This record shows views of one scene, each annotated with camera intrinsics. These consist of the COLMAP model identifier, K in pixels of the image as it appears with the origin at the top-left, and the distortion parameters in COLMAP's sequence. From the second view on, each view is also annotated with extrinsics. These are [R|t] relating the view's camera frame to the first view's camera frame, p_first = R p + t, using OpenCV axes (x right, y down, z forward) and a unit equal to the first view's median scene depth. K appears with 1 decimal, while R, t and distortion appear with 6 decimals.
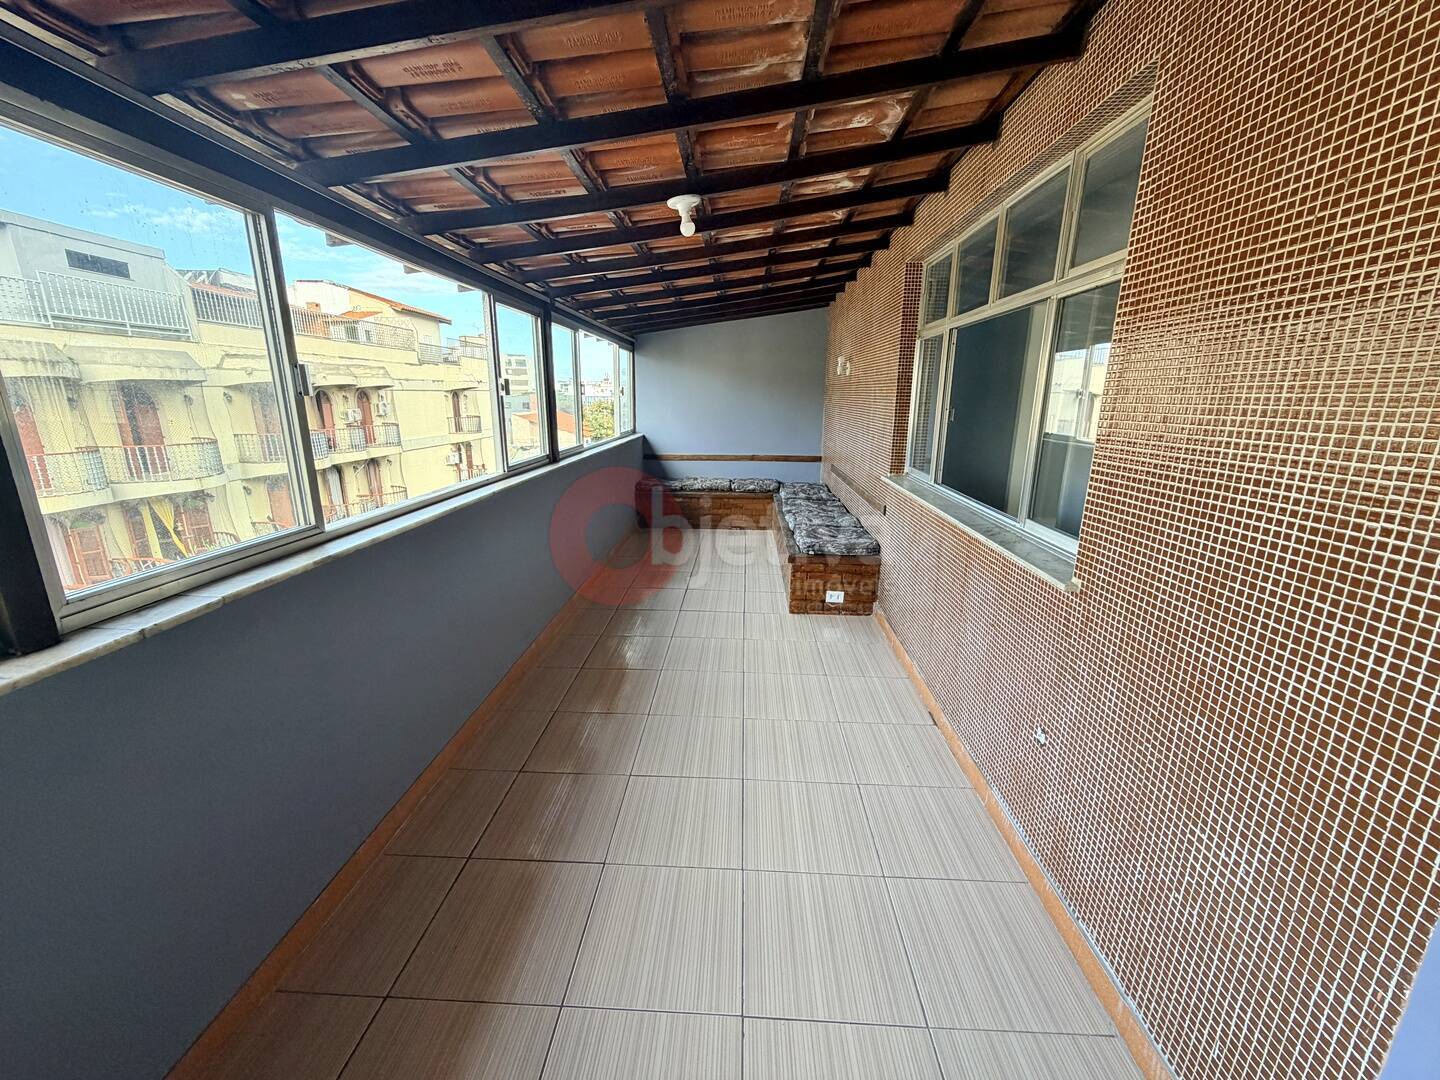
lens RADIAL K [[570.5, 0, 720.0], [0, 570.5, 540.0], [0, 0, 1]] dist [0.000834, 0.000069]
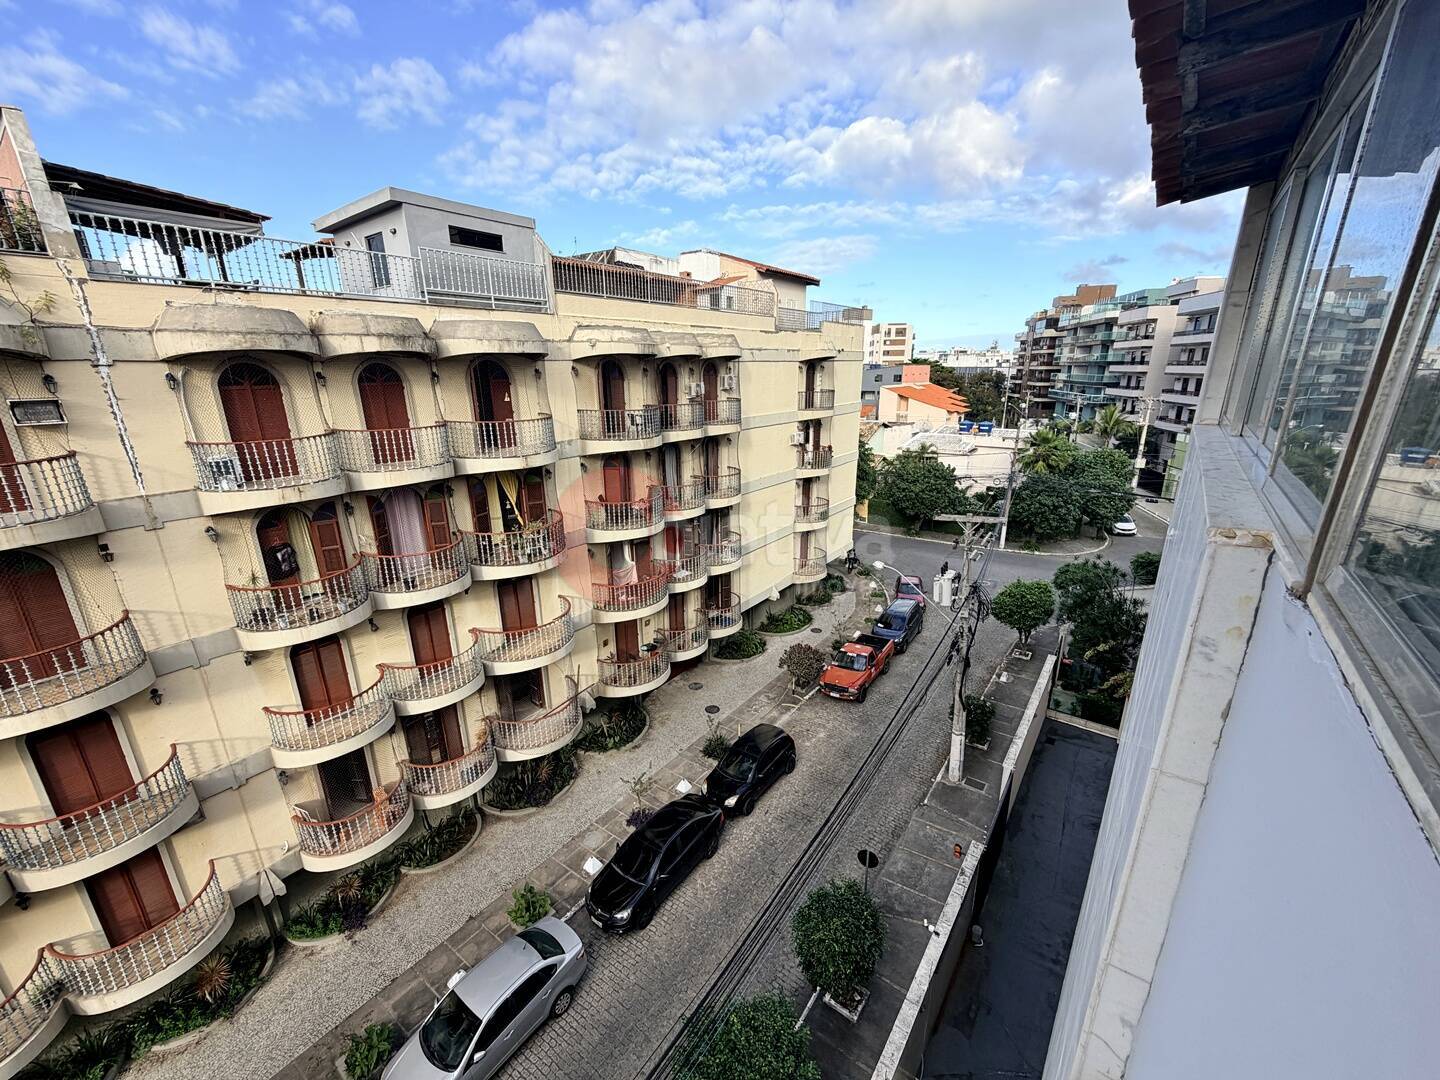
lens RADIAL K [[579.9, 0, 724.6], [0, 579.9, 556.4], [0, 0, 1]] dist [0.001084, 0.000175]
pose [[0.823644, 0.157456, -0.544810, -0.046901], [-0.120783, 0.987347, 0.102754, -0.050266], [0.554095, -0.018829, 0.832240, 0.222616]]
